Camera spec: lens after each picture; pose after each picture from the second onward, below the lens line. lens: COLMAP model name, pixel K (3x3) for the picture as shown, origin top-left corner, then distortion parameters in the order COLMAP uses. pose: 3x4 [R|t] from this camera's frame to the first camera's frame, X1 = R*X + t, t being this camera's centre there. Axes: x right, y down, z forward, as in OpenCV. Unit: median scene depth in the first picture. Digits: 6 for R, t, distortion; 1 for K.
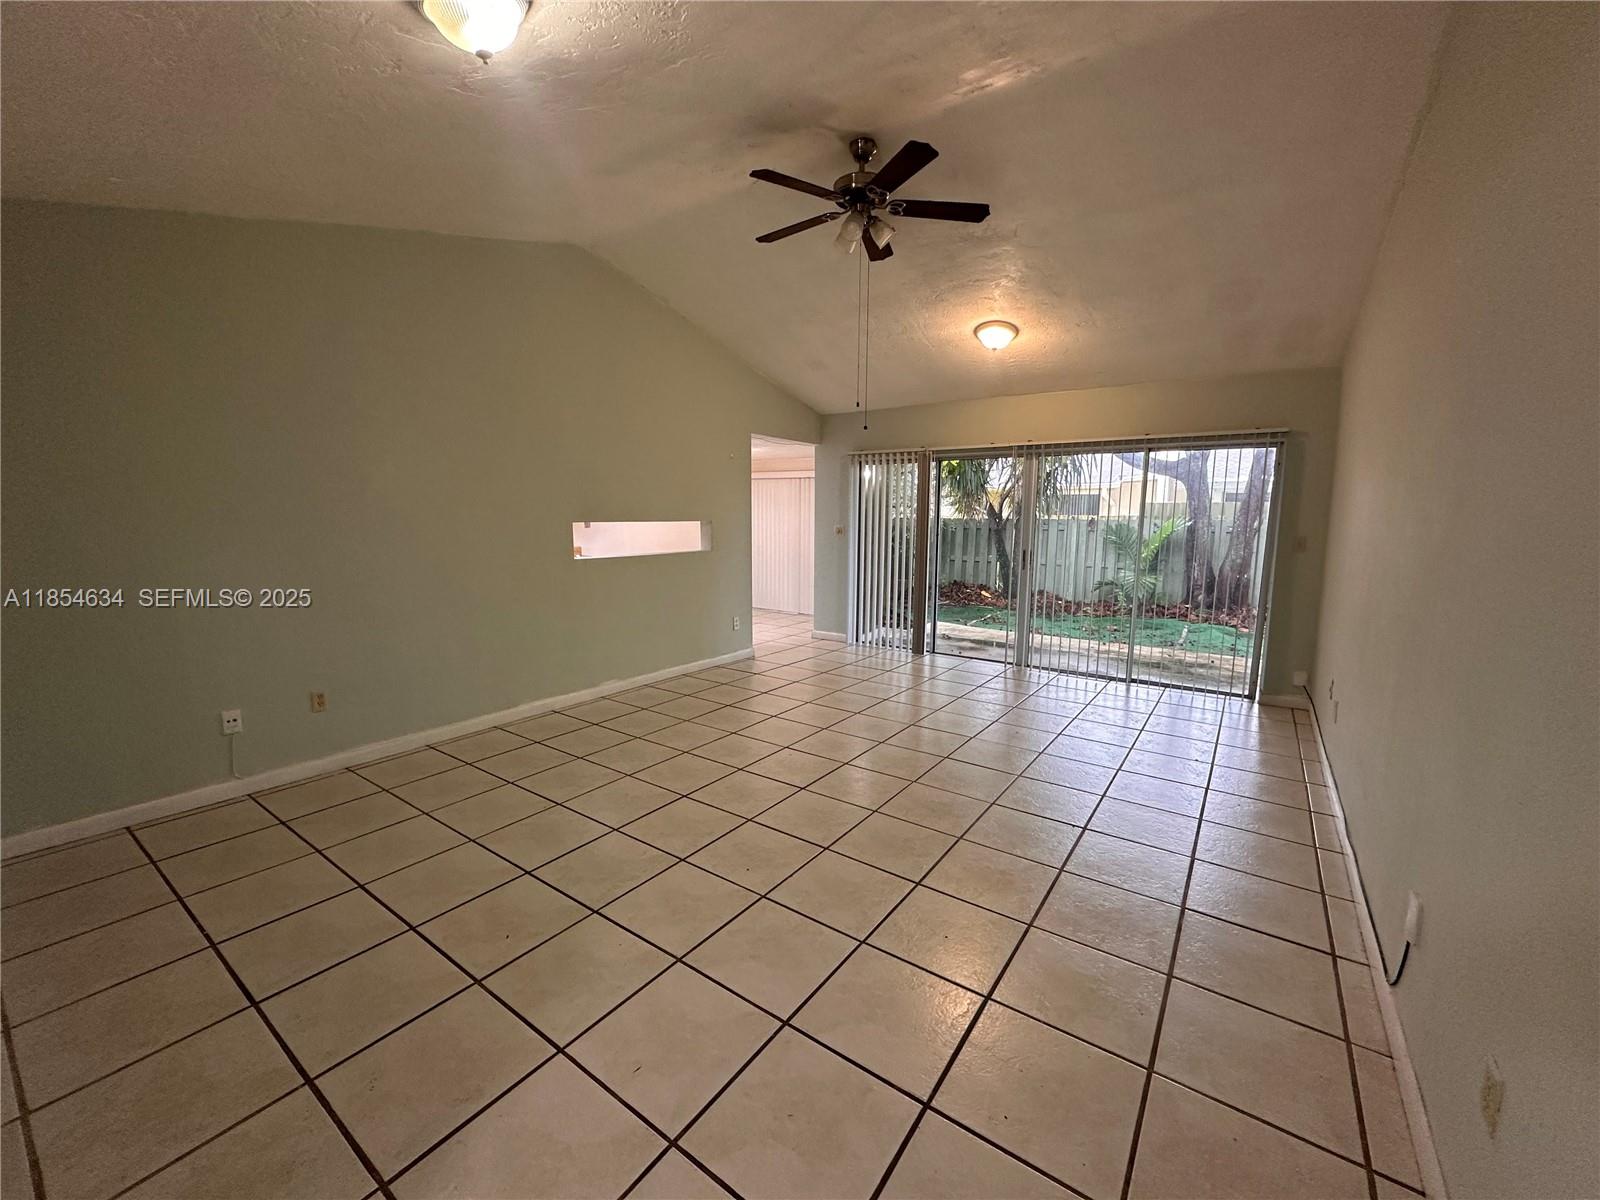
lens RADIAL K [[638.3, 0, 800.1], [0, 638.3, 597.6], [0, 0, 1]] dist [-0.003720, 0.000359]
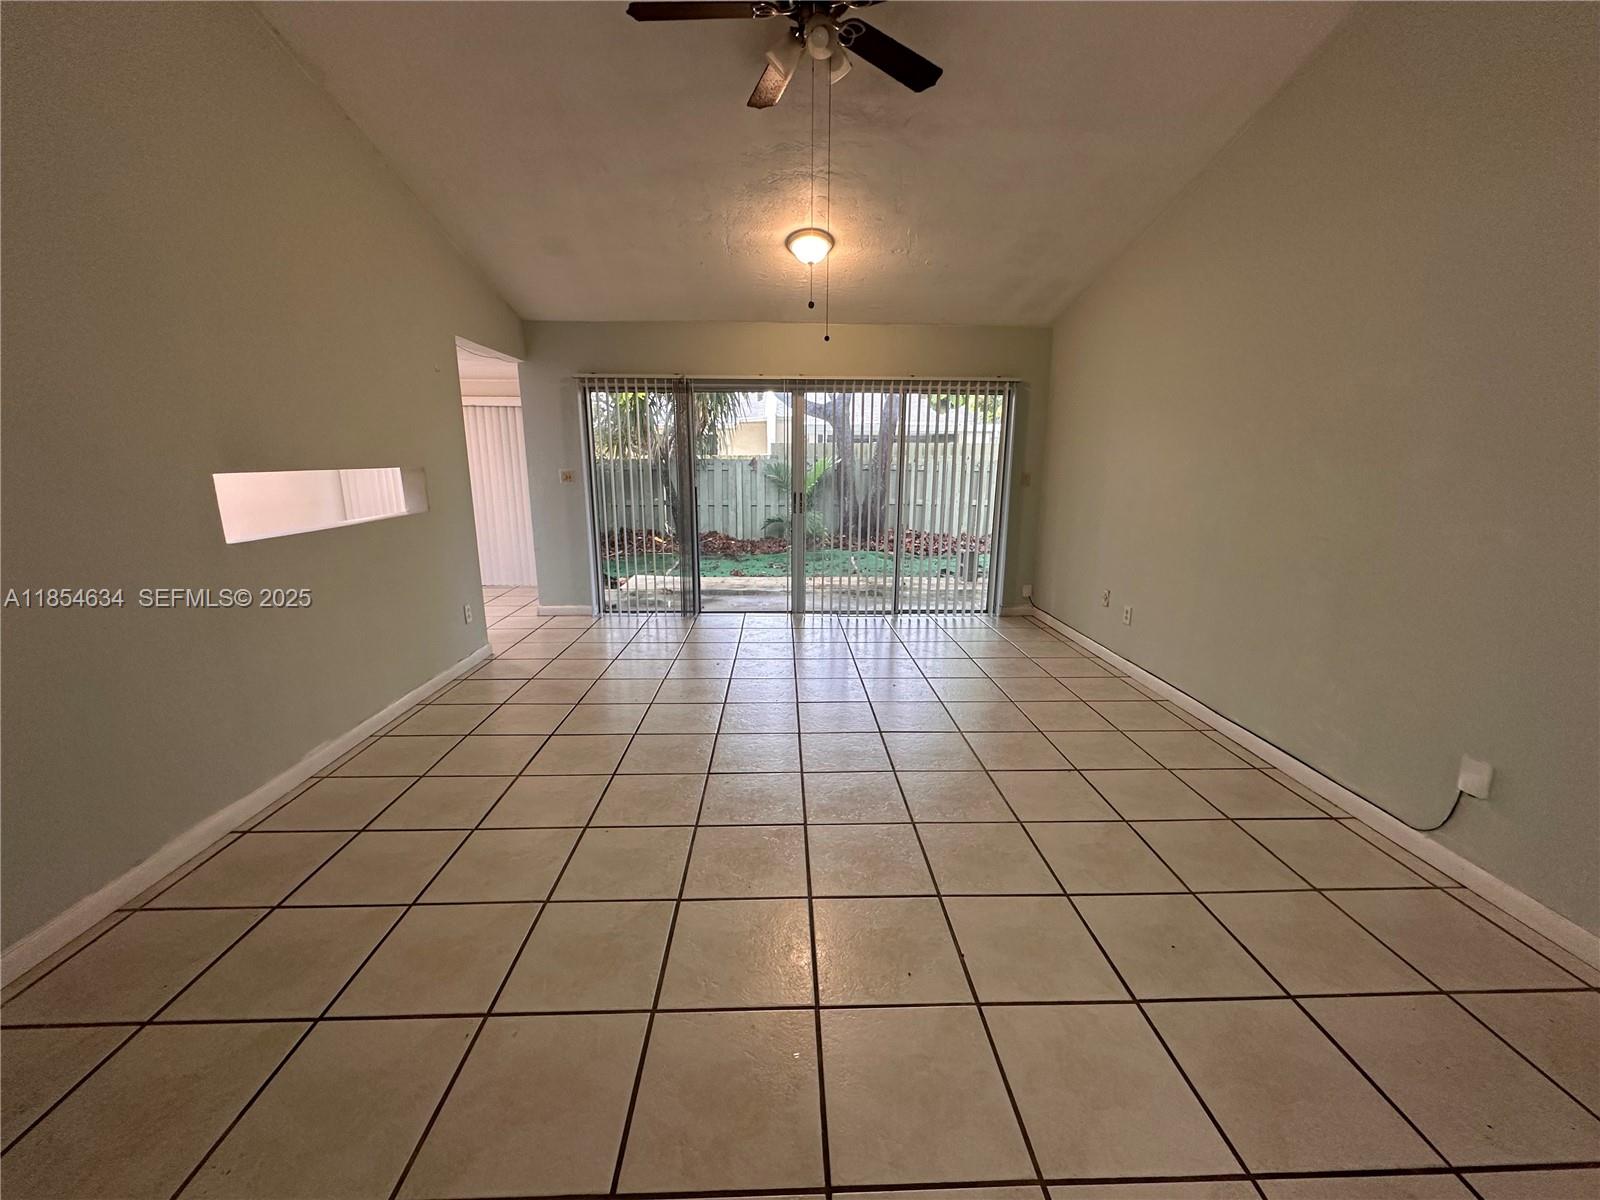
lens RADIAL K [[638.3, 0, 800.1], [0, 638.3, 597.6], [0, 0, 1]] dist [-0.003720, 0.000359]
pose [[0.797612, -0.135635, 0.587723, -0.204433], [0.081437, 0.989683, 0.117880, -0.028569], [-0.597648, -0.046159, 0.800429, 0.206350]]
